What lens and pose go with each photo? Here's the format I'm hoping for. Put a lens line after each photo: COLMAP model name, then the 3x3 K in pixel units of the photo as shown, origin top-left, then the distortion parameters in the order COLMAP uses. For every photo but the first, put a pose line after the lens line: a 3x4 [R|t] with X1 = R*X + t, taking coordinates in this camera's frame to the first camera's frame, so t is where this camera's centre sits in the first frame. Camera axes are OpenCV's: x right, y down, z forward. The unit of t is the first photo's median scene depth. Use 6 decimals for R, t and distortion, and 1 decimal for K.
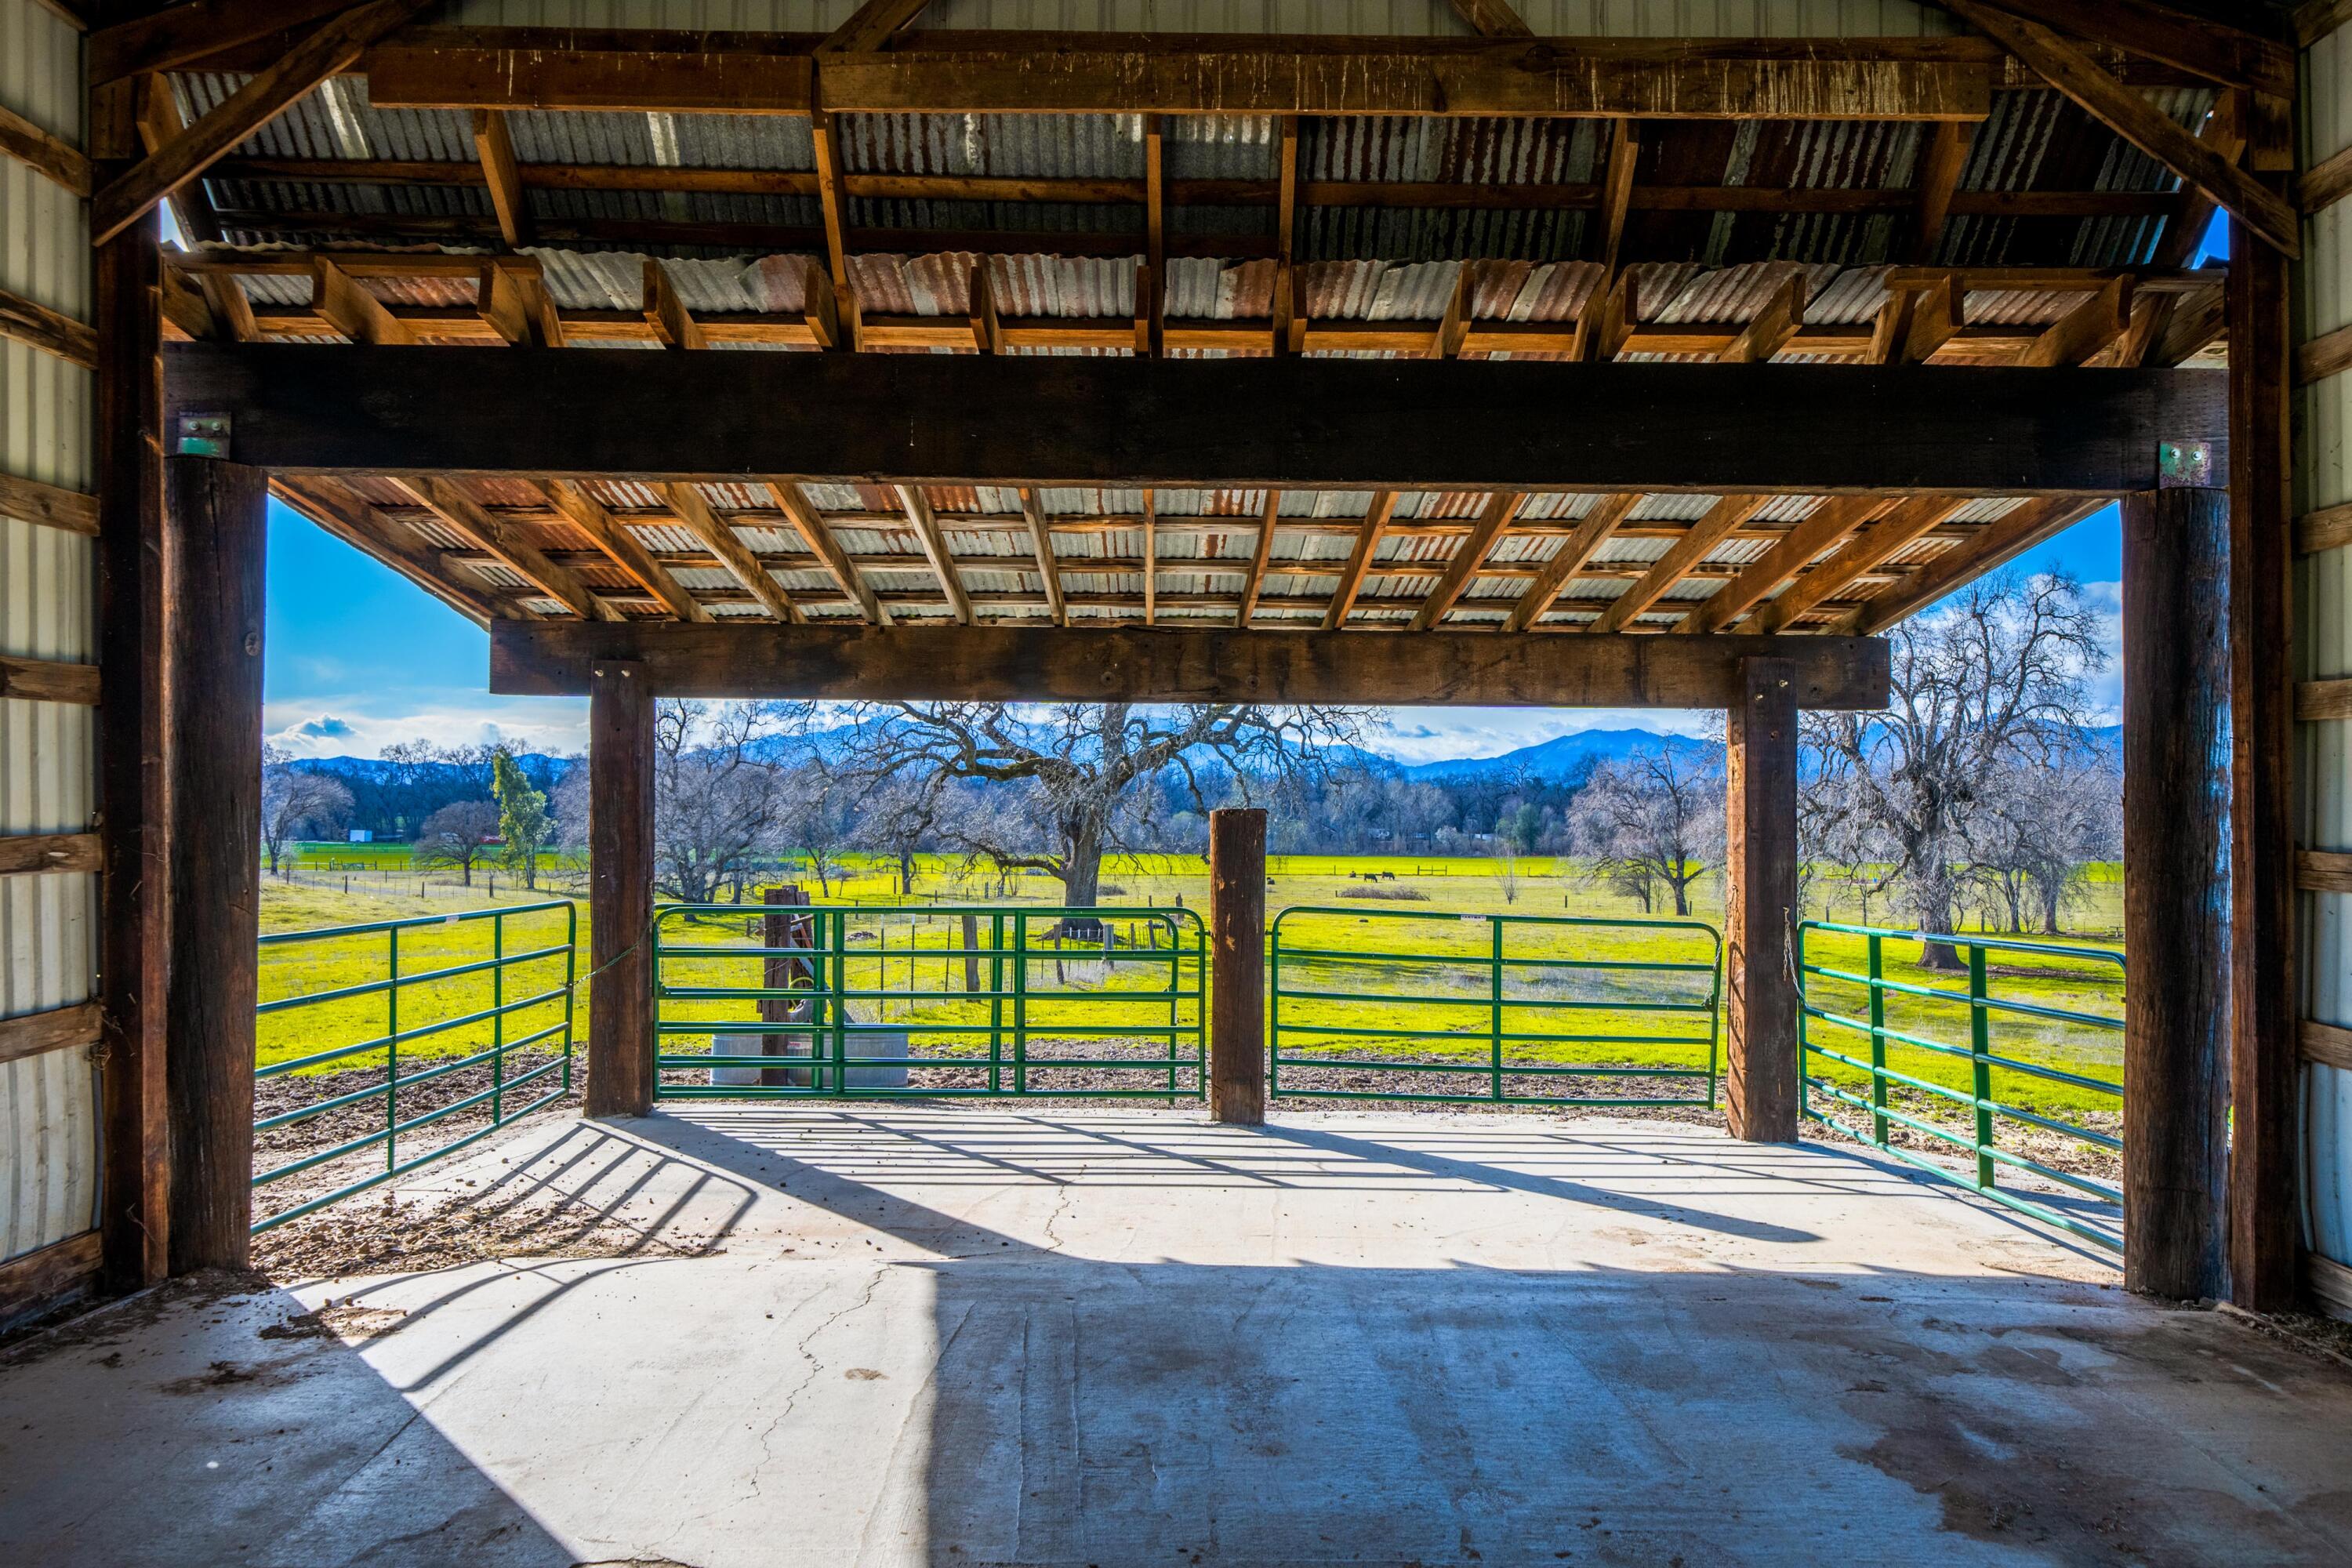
lens RADIAL K [[1515.8, 0, 1172.3], [0, 1515.8, 794.5], [0, 0, 1]] dist [-0.001634, -0.000402]
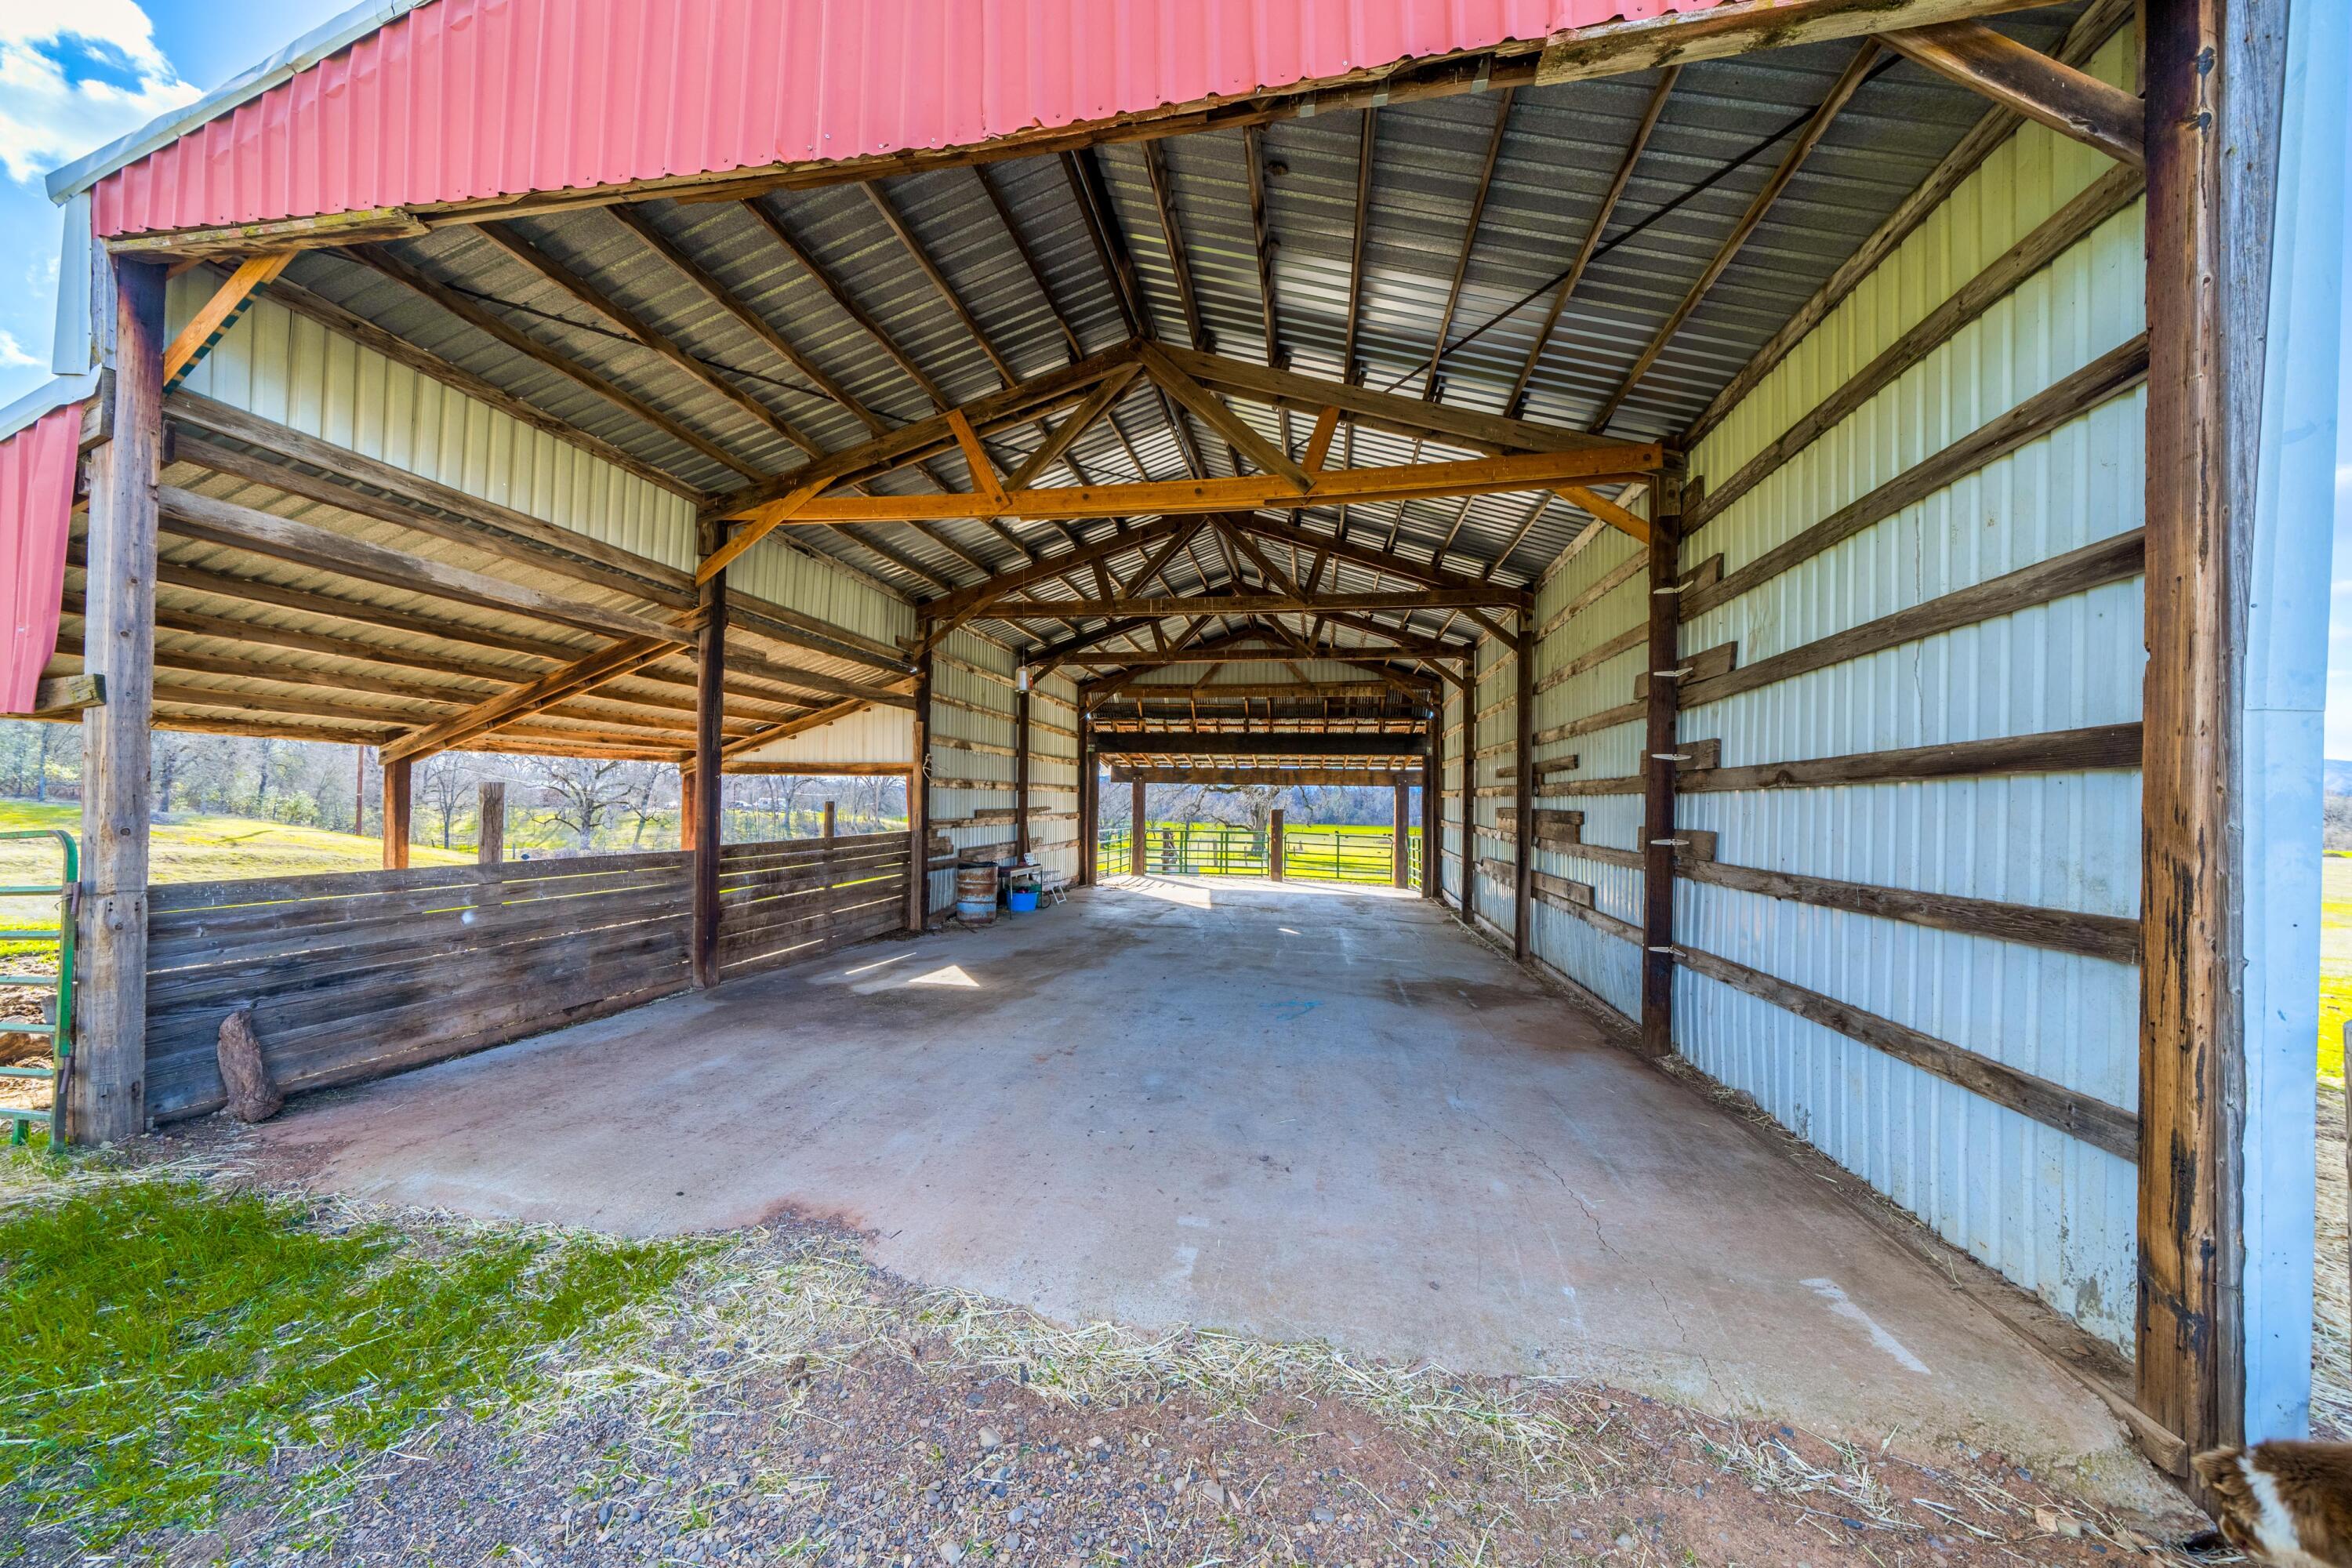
lens RADIAL K [[802.4, 0, 1170.8], [0, 802.4, 795.7], [0, 0, 1]] dist [-0.000722, -0.000005]
pose [[0.982316, 0.006611, -0.187114, 0.283576], [-0.006066, 0.999976, 0.003482, -0.060392], [0.187132, -0.002285, 0.982332, -2.135577]]
